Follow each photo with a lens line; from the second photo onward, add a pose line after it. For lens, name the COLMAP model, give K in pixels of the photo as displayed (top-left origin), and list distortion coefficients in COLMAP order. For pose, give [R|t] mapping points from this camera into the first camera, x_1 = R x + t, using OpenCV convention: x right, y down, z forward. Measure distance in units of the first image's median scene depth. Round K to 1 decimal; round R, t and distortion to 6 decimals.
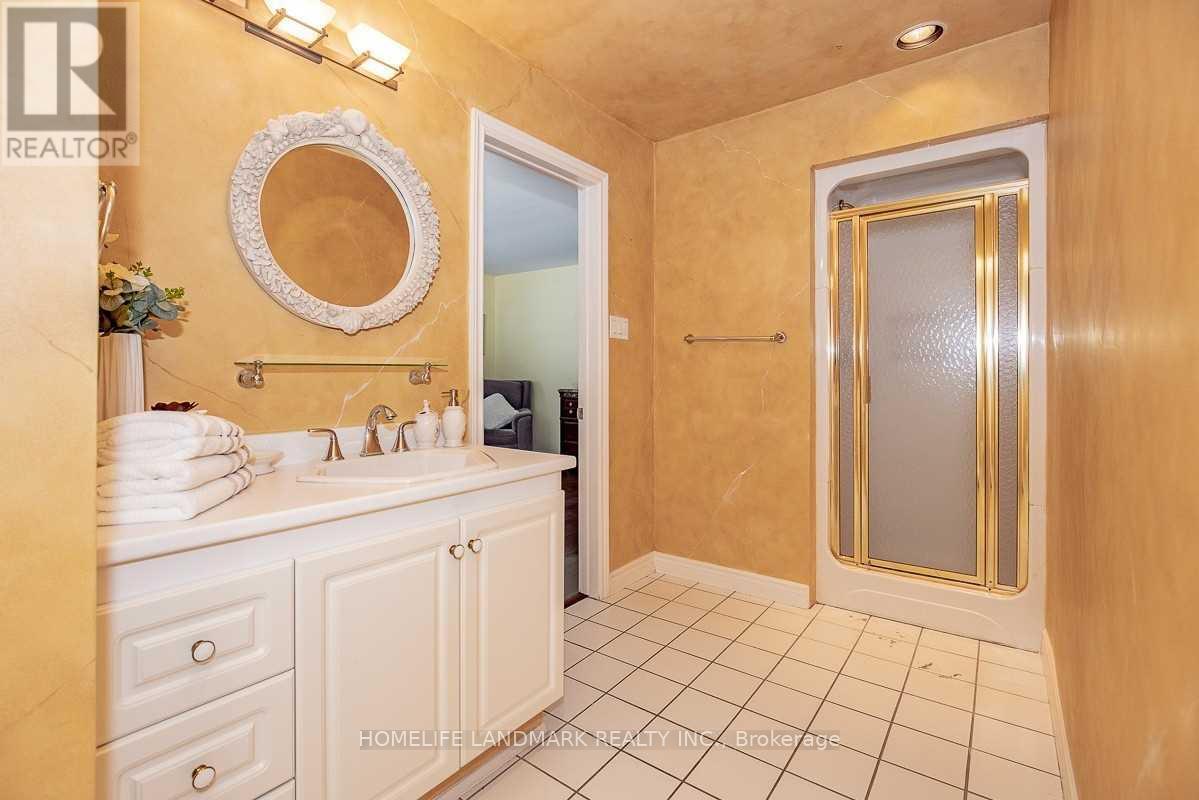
lens RADIAL K [[544.9, 0, 601.7], [0, 544.9, 379.0], [0, 0, 1]] dist [-0.016985, 0.004262]
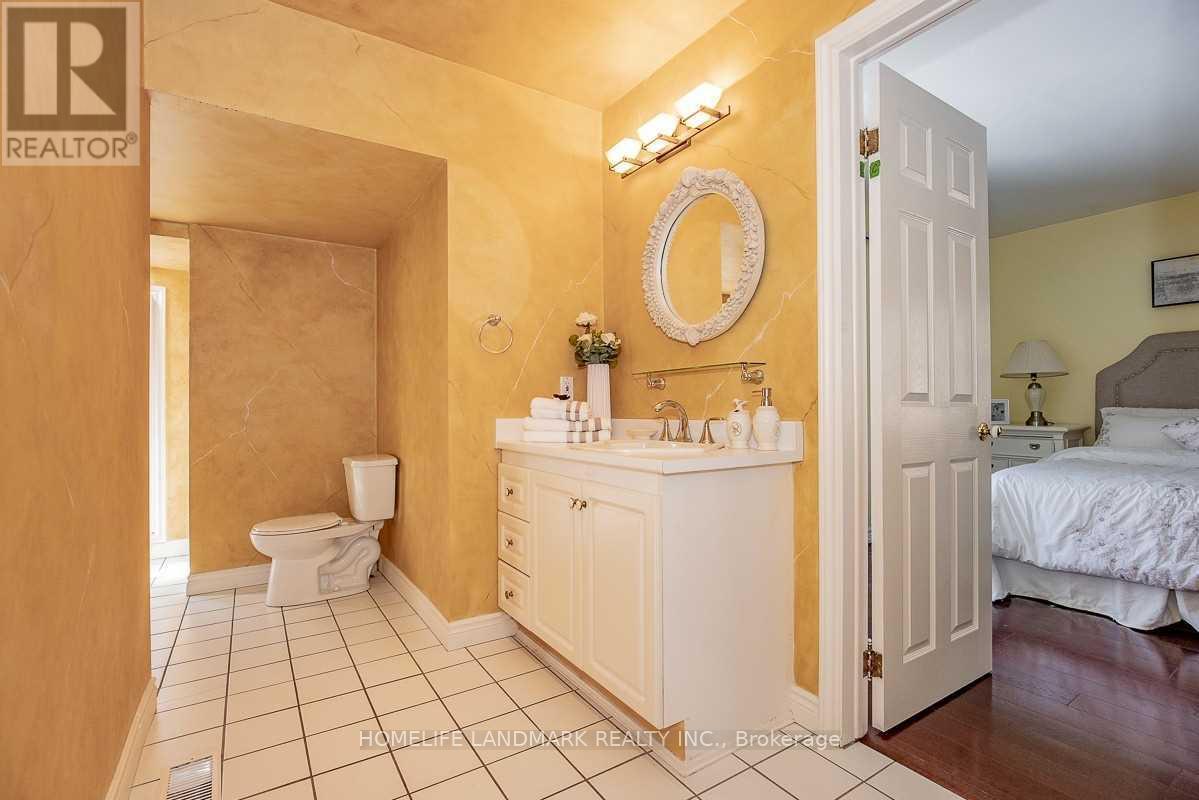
lens RADIAL K [[544.9, 0, 599.3], [0, 544.9, 401.6], [0, 0, 1]] dist [-0.016985, 0.004262]
pose [[-0.355627, 0.006868, -0.934603, 0.704696], [0.013524, 0.999906, 0.002202, 0.036799], [0.934530, -0.011856, -0.355686, 1.091619]]
